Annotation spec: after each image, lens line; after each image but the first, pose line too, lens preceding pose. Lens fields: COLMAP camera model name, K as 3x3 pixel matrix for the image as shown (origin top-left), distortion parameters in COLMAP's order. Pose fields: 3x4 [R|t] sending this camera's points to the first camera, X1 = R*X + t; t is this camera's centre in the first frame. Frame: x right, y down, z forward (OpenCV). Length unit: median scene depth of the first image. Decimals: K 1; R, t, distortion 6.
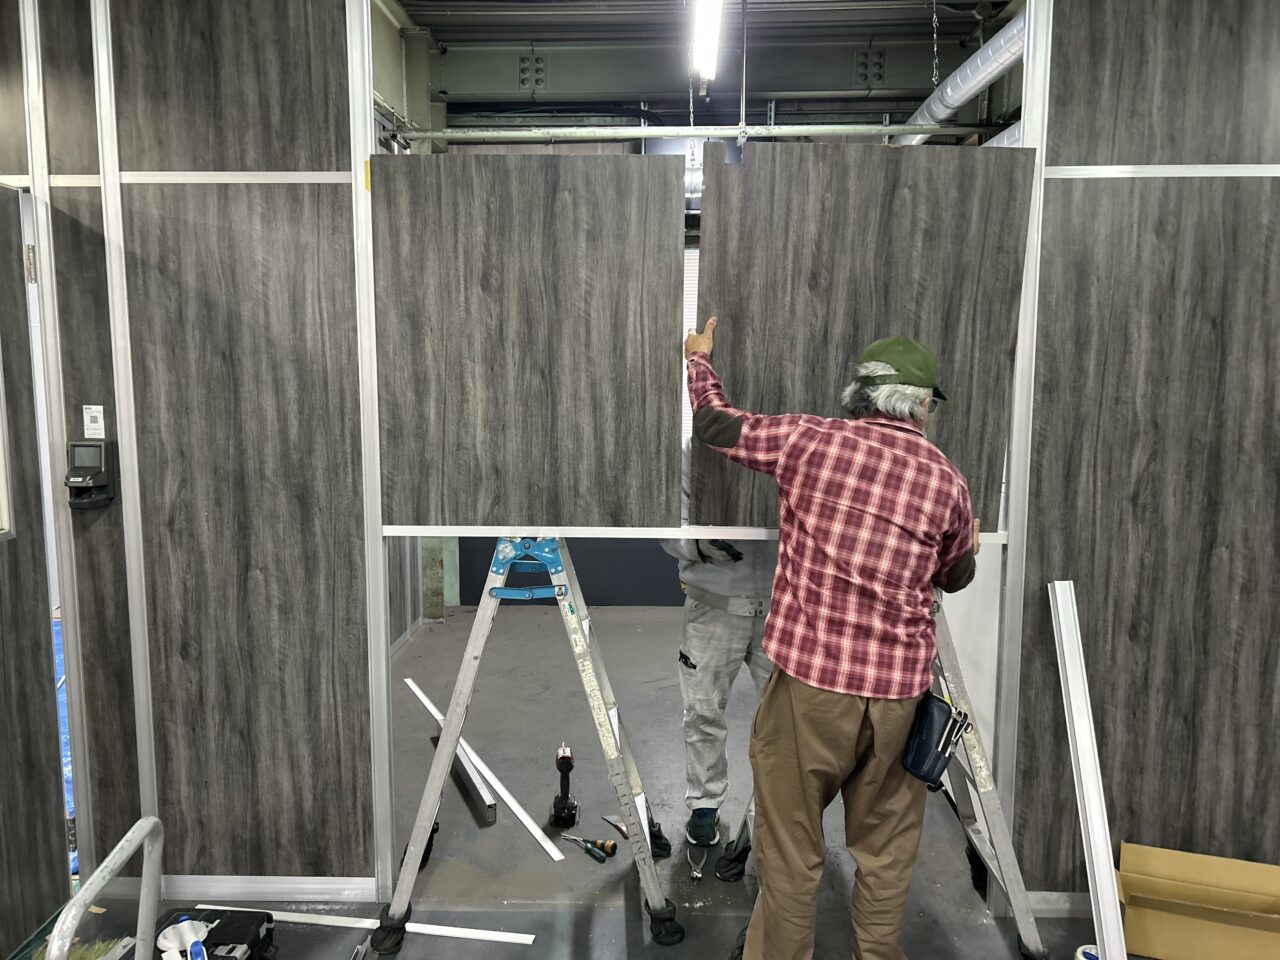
lens RADIAL K [[969.1, 0, 635.7], [0, 969.1, 479.9], [0, 0, 1]] dist [0.046045, -0.043901]
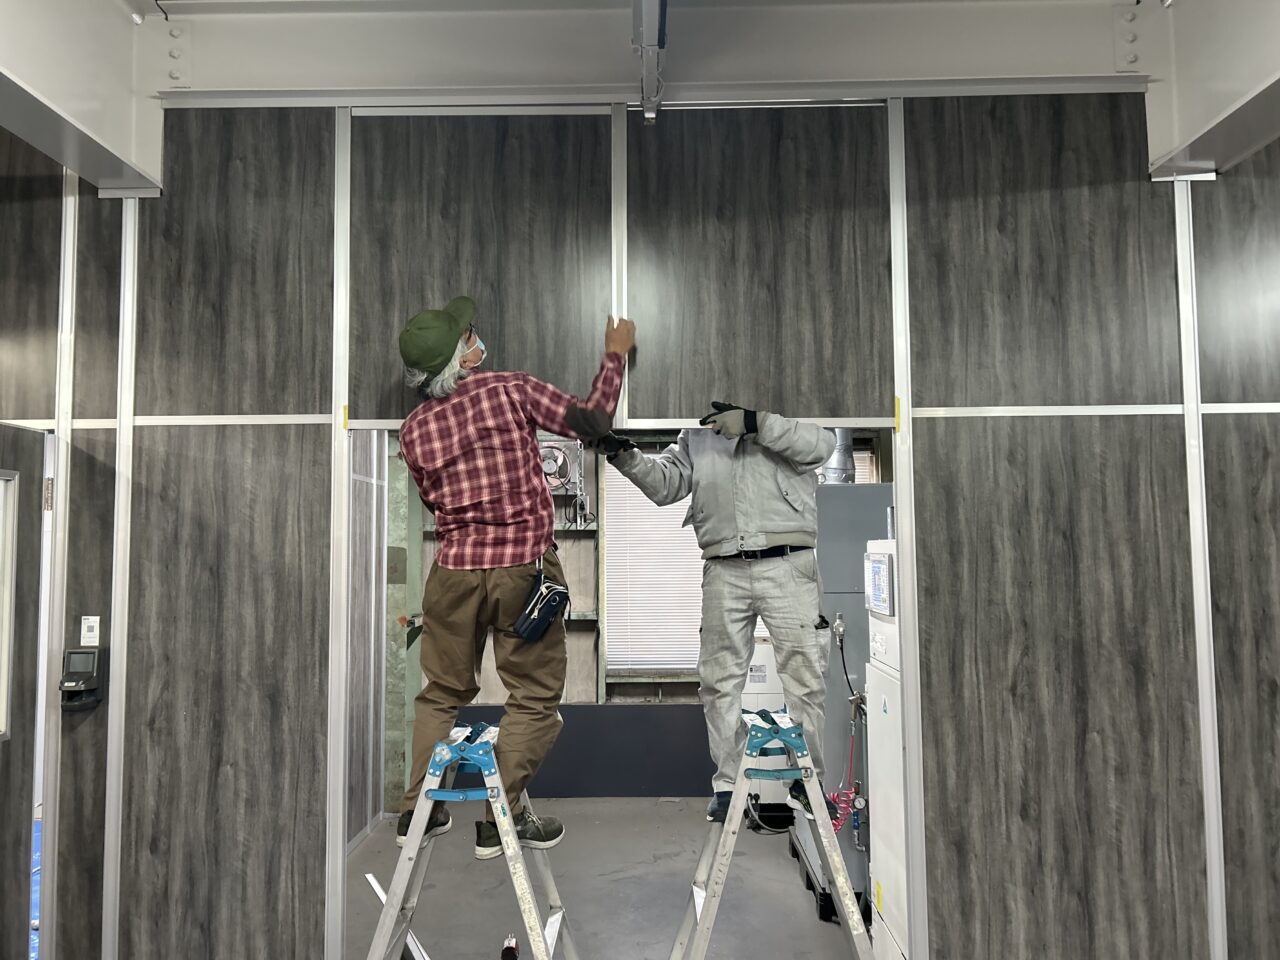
lens RADIAL K [[969.1, 0, 632.1], [0, 969.1, 479.8], [0, 0, 1]] dist [0.046045, -0.043901]
pose [[0.999766, -0.008047, 0.020089, 0.046715], [0.011629, 0.982650, -0.185102, -0.014717], [-0.018251, 0.185293, 0.982514, -0.147799]]
